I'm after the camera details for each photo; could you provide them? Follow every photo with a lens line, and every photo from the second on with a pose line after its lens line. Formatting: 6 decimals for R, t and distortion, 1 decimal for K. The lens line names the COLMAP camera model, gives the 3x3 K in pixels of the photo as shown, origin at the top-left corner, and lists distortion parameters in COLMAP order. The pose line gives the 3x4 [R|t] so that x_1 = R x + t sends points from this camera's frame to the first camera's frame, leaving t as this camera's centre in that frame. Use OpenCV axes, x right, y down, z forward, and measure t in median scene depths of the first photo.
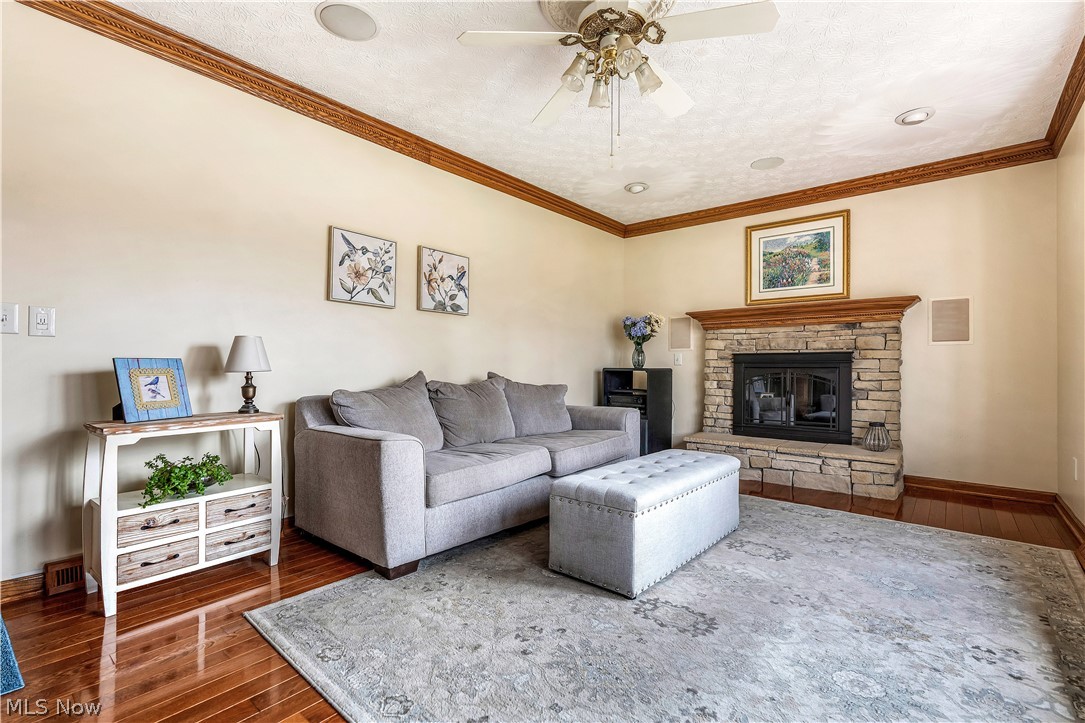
lens RADIAL K [[493.5, 0, 544.4], [0, 493.5, 359.2], [0, 0, 1]] dist [-0.001603, 0.000040]
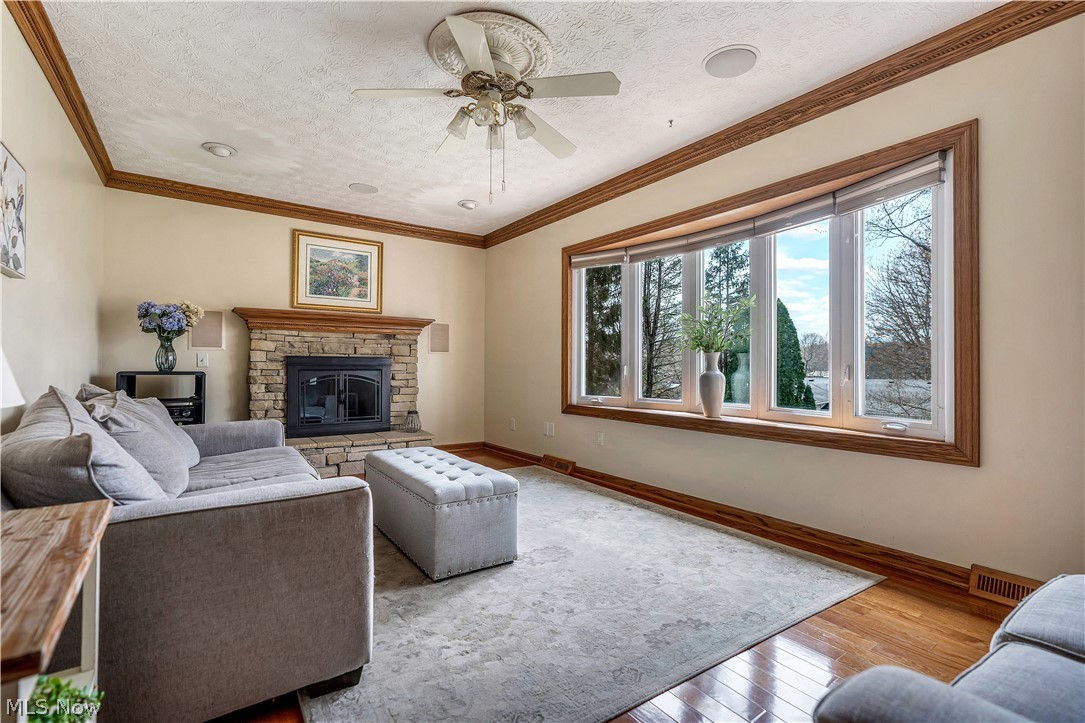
lens RADIAL K [[489.2, 0, 542.1], [0, 489.2, 358.4], [0, 0, 1]] dist [-0.001541, 0.000032]
pose [[0.257049, 0.014112, 0.966295, -0.460377], [-0.020452, 0.999749, -0.009160, -0.008376], [-0.966182, -0.017408, 0.257273, 0.284256]]
